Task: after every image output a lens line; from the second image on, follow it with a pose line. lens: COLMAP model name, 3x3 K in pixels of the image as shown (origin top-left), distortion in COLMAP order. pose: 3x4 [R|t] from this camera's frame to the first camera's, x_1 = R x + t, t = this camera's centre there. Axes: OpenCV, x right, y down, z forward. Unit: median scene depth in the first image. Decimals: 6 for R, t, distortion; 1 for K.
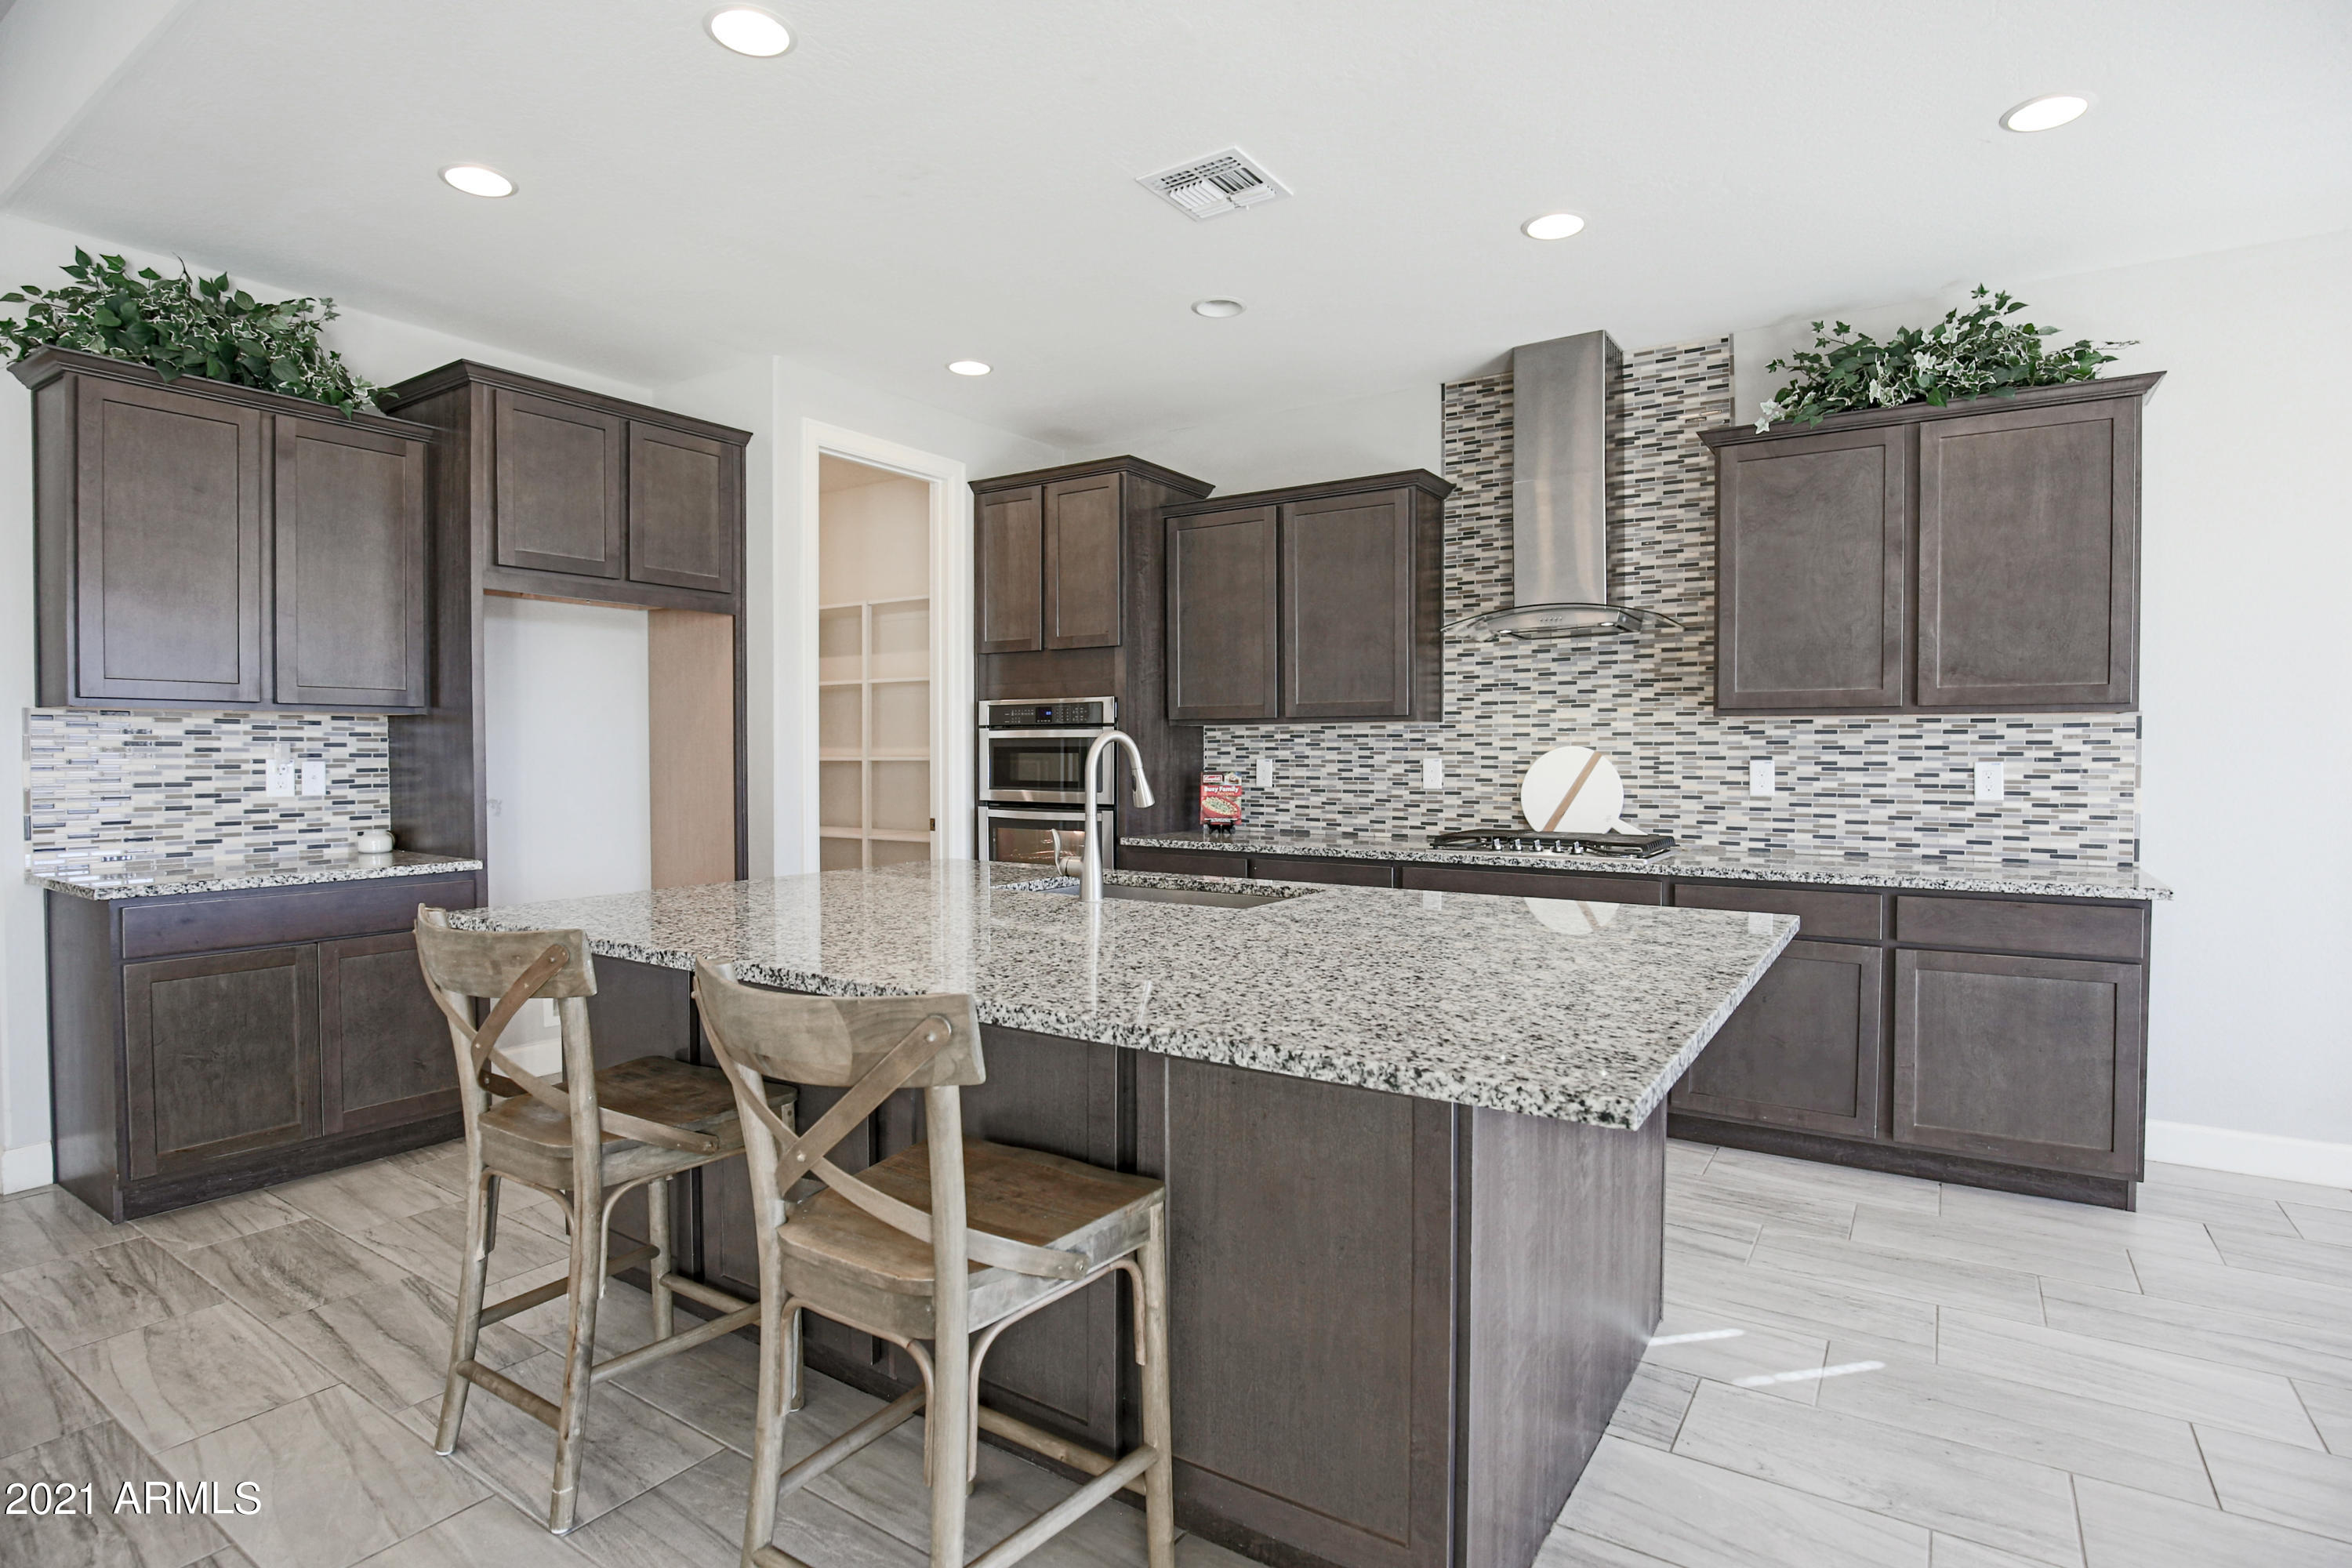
lens RADIAL K [[1157.4, 0, 1179.3], [0, 1157.4, 778.1], [0, 0, 1]] dist [-0.038860, 0.007425]
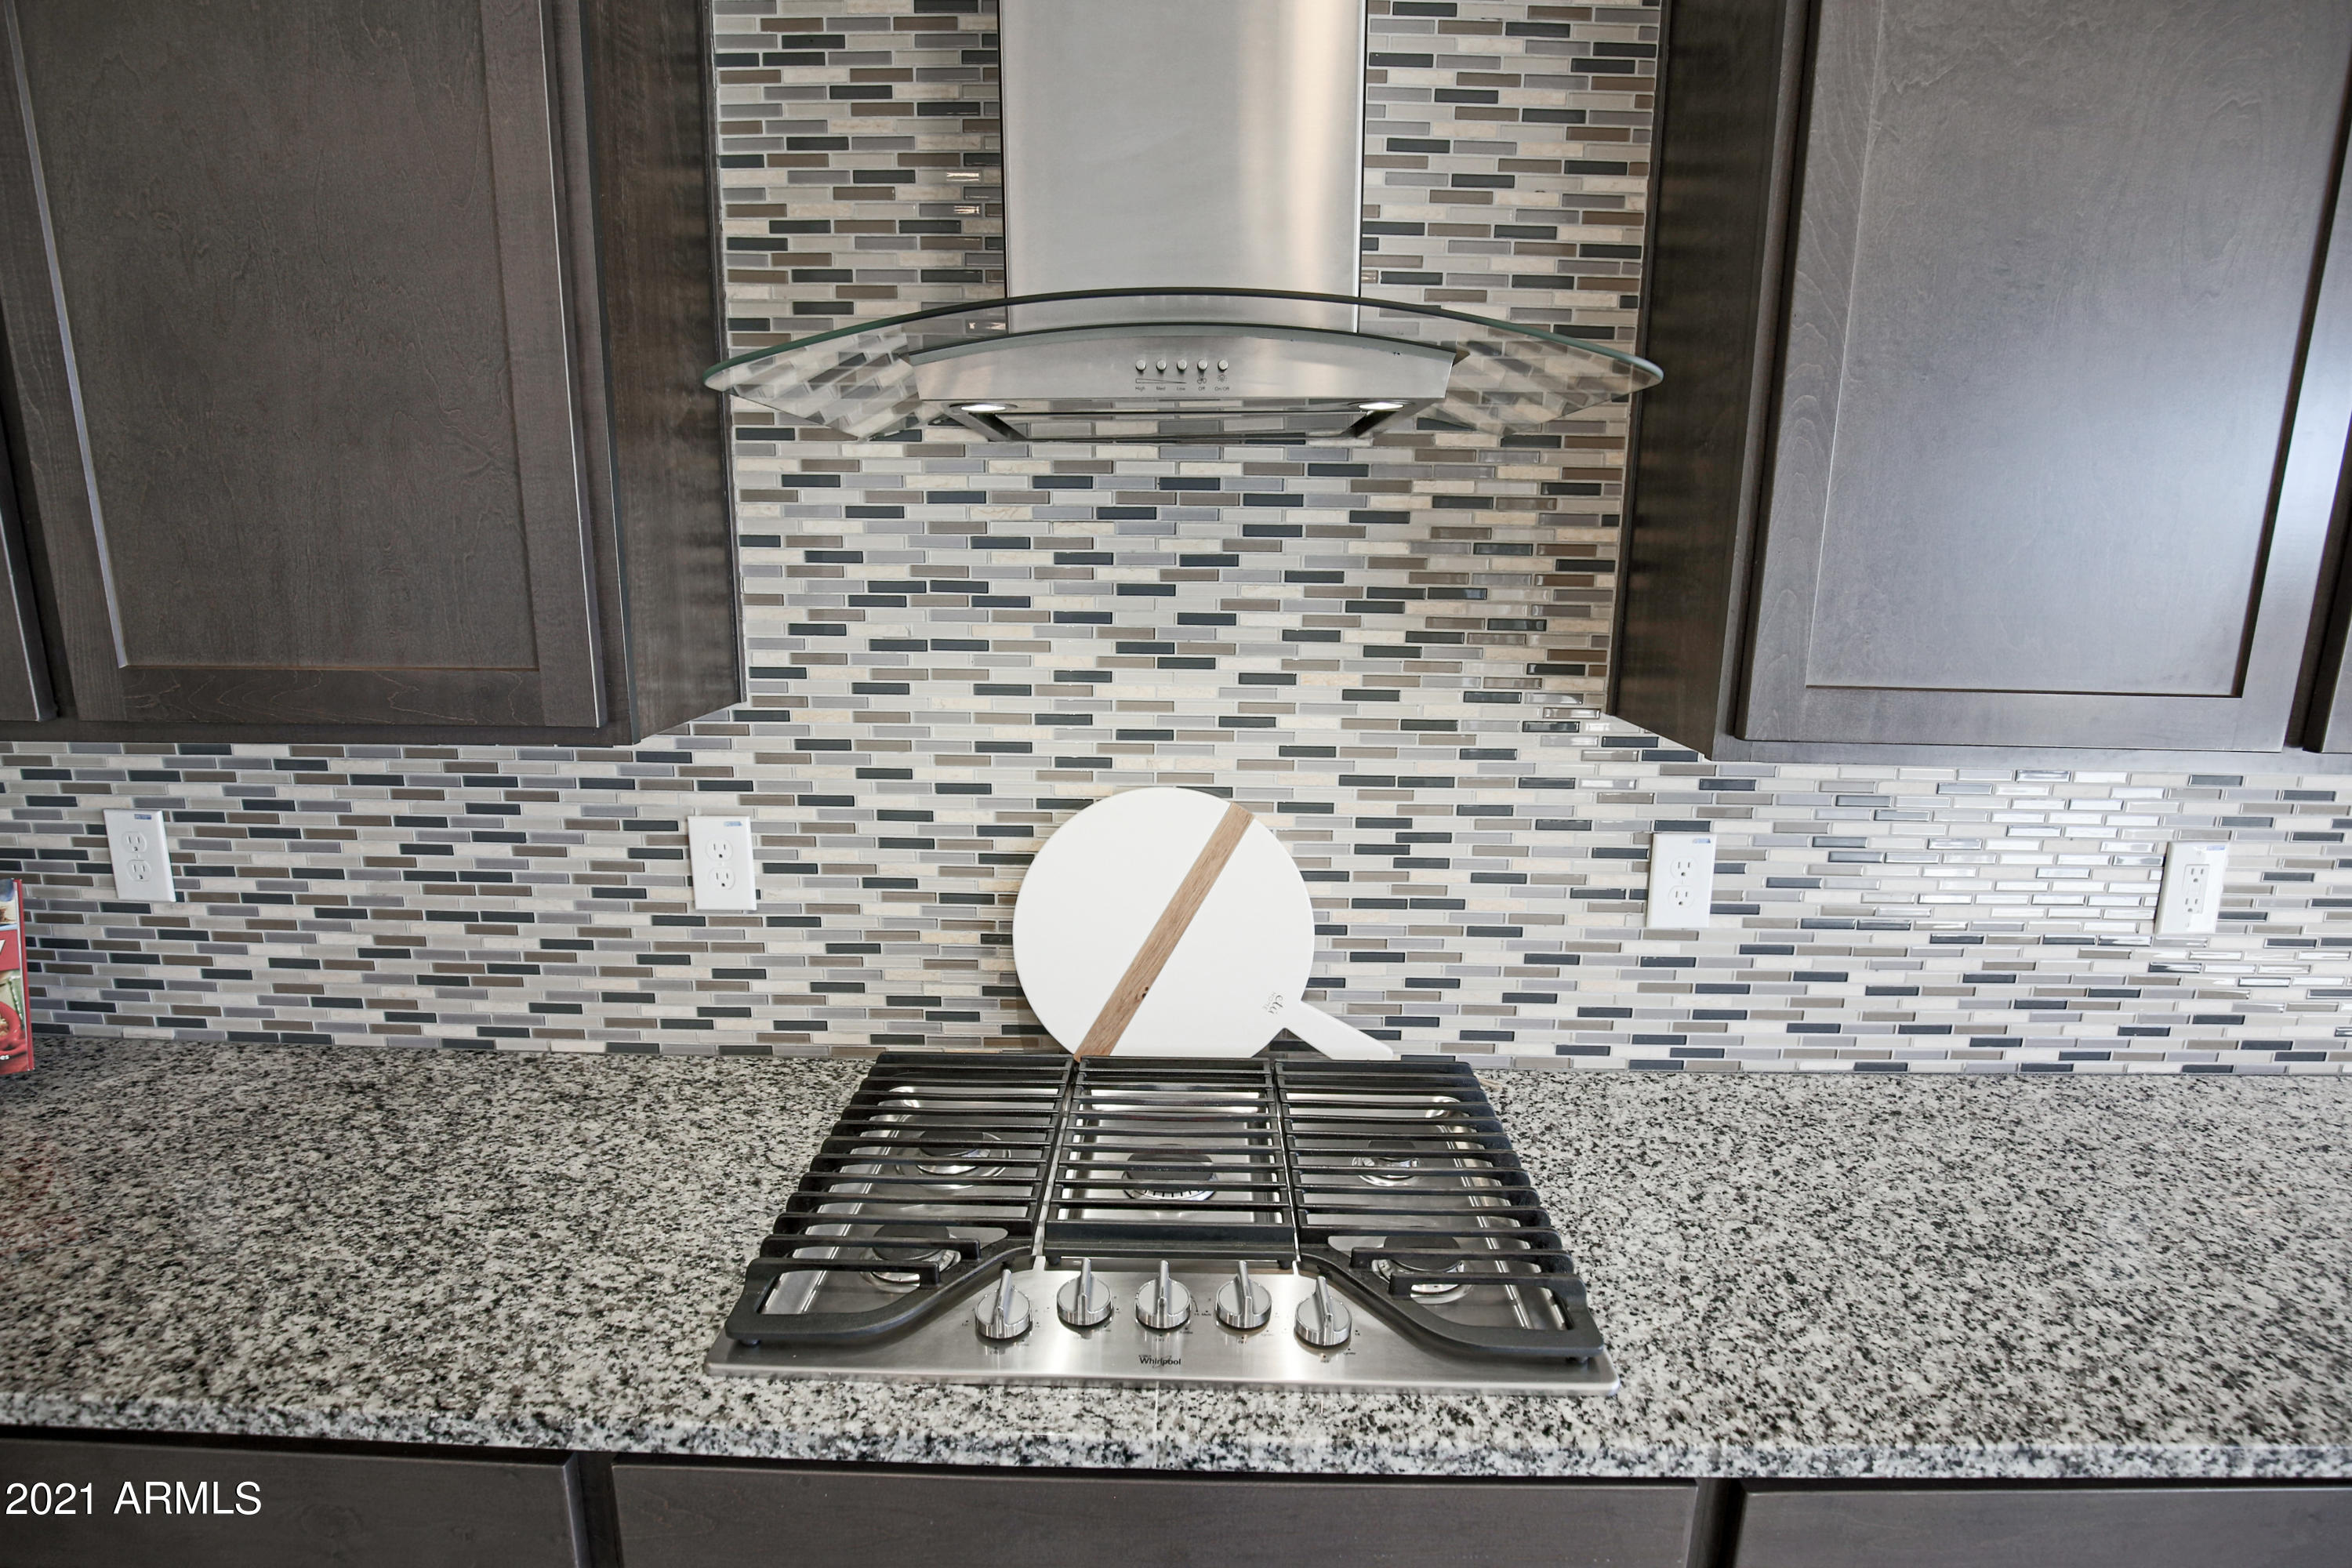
lens RADIAL K [[1157.4, 0, 1179.3], [0, 1157.4, 778.1], [0, 0, 1]] dist [-0.038860, 0.007425]
pose [[0.837504, -0.101325, 0.536955, 0.168594], [0.000040, 0.982669, 0.185370, -0.090823], [-0.546431, -0.155226, 0.822993, 0.726279]]
